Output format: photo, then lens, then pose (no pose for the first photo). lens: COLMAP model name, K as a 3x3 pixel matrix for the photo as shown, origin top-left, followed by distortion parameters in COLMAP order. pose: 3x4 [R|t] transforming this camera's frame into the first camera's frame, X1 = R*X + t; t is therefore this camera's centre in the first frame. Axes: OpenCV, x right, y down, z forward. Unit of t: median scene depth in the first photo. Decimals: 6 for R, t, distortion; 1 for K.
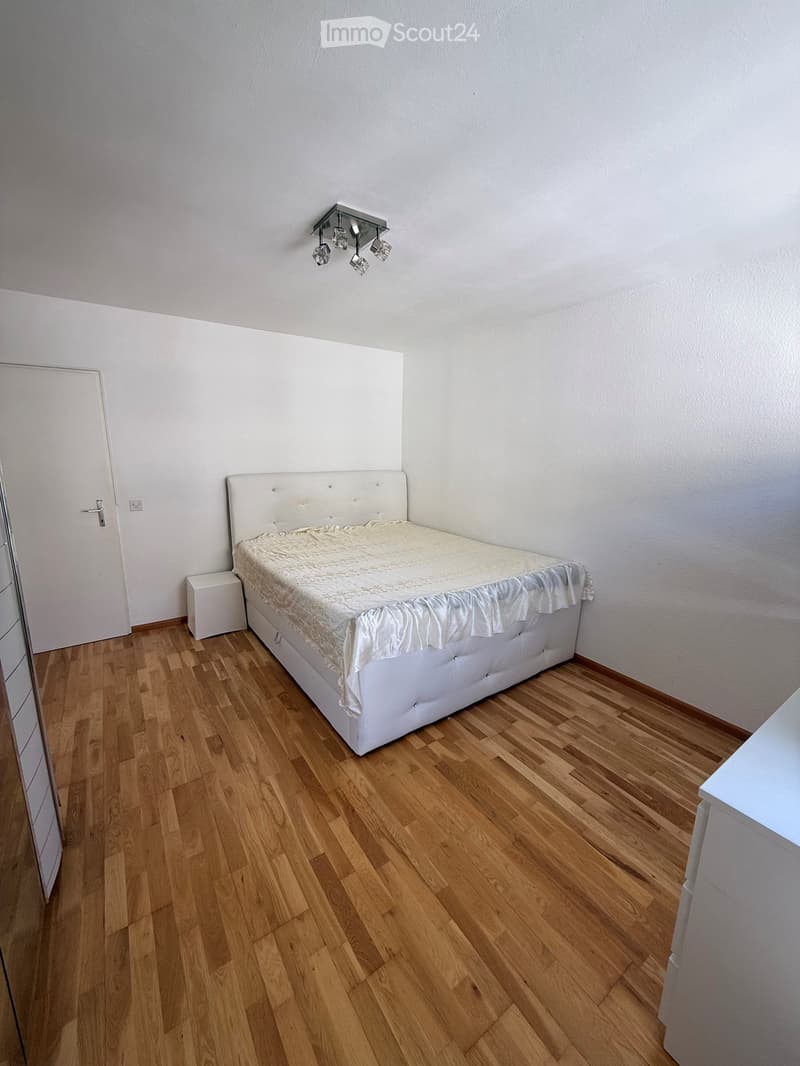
lens RADIAL K [[424.2, 0, 398.7], [0, 424.2, 530.1], [0, 0, 1]] dist [-0.000926, 0.000951]
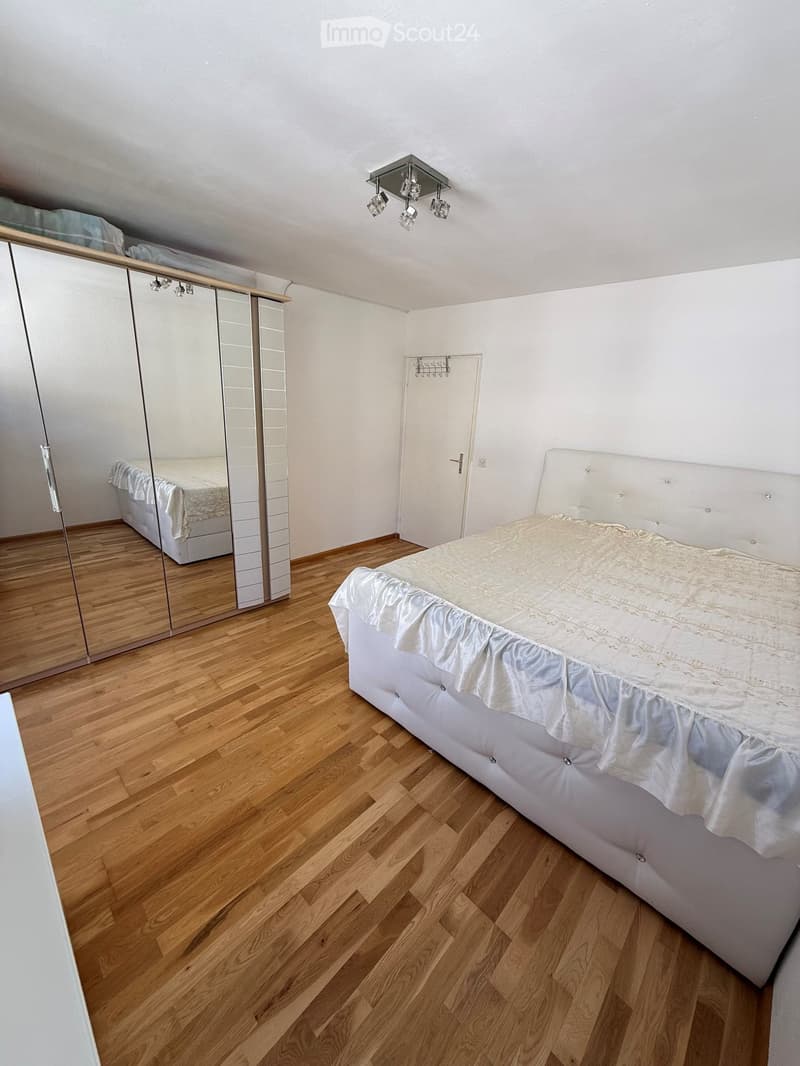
lens RADIAL K [[424.2, 0, 399.9], [0, 424.2, 532.1], [0, 0, 1]] dist [-0.000926, 0.000951]
pose [[0.207184, 0.286043, -0.935550, 0.974143], [-0.246641, 0.940682, 0.232992, -0.170576], [0.946701, 0.182473, 0.265444, 0.840510]]
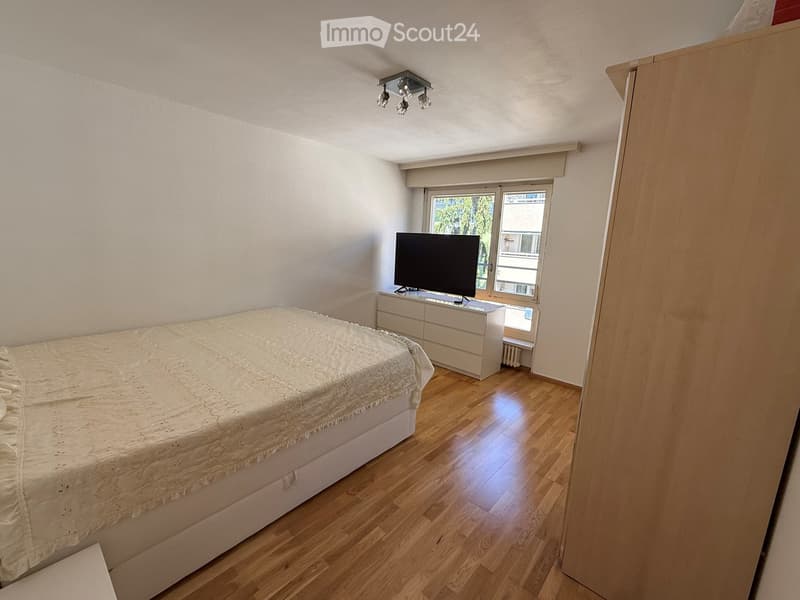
lens RADIAL K [[349.5, 0, 400.3], [0, 349.5, 302.3], [0, 0, 1]] dist [0.000801, 0.000074]
pose [[-0.242199, -0.199926, 0.949405, -1.351730], [0.151883, 0.958662, 0.240622, -0.276475], [-0.958265, 0.202476, -0.201821, 1.354890]]
